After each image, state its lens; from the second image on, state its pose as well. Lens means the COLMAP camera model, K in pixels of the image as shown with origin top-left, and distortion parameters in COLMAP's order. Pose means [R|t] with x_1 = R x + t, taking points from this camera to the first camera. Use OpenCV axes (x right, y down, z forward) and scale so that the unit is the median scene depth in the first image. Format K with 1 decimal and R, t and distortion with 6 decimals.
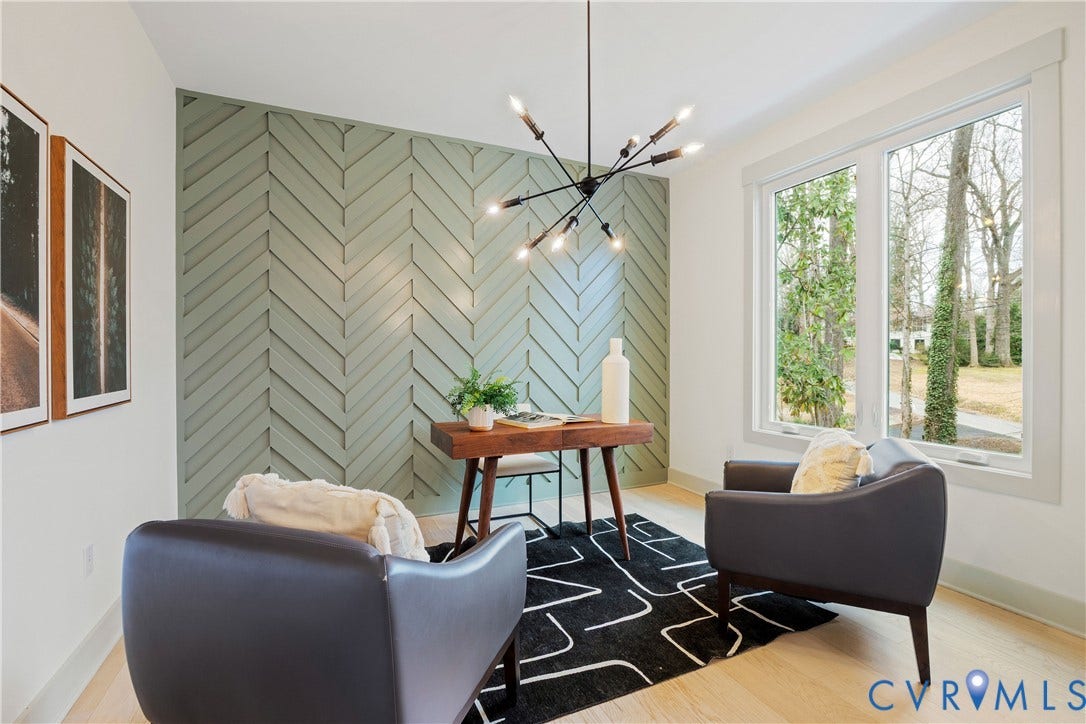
lens RADIAL K [[490.2, 0, 544.1], [0, 490.2, 355.9], [0, 0, 1]] dist [-0.012028, 0.000165]
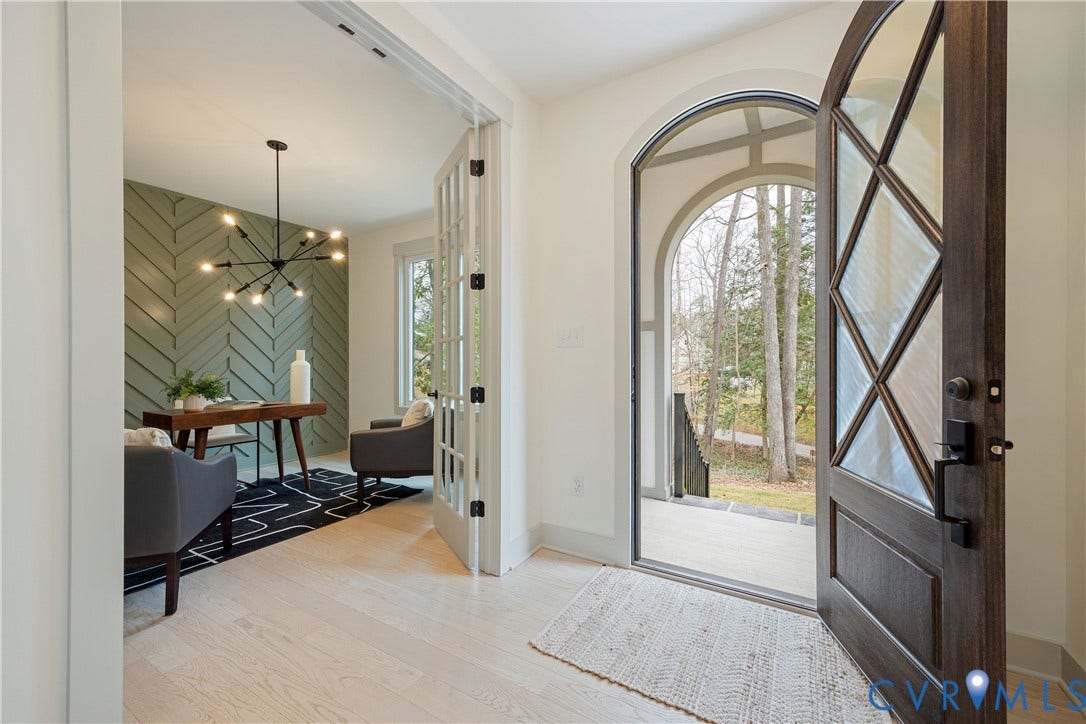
lens RADIAL K [[448.9, 0, 540.7], [0, 448.9, 359.8], [0, 0, 1]] dist [0.021357, -0.000024]
pose [[0.827720, -0.000175, 0.561142, -0.030853], [0.004197, 0.999974, -0.005879, 0.007702], [-0.561126, 0.007222, 0.827699, -0.659151]]
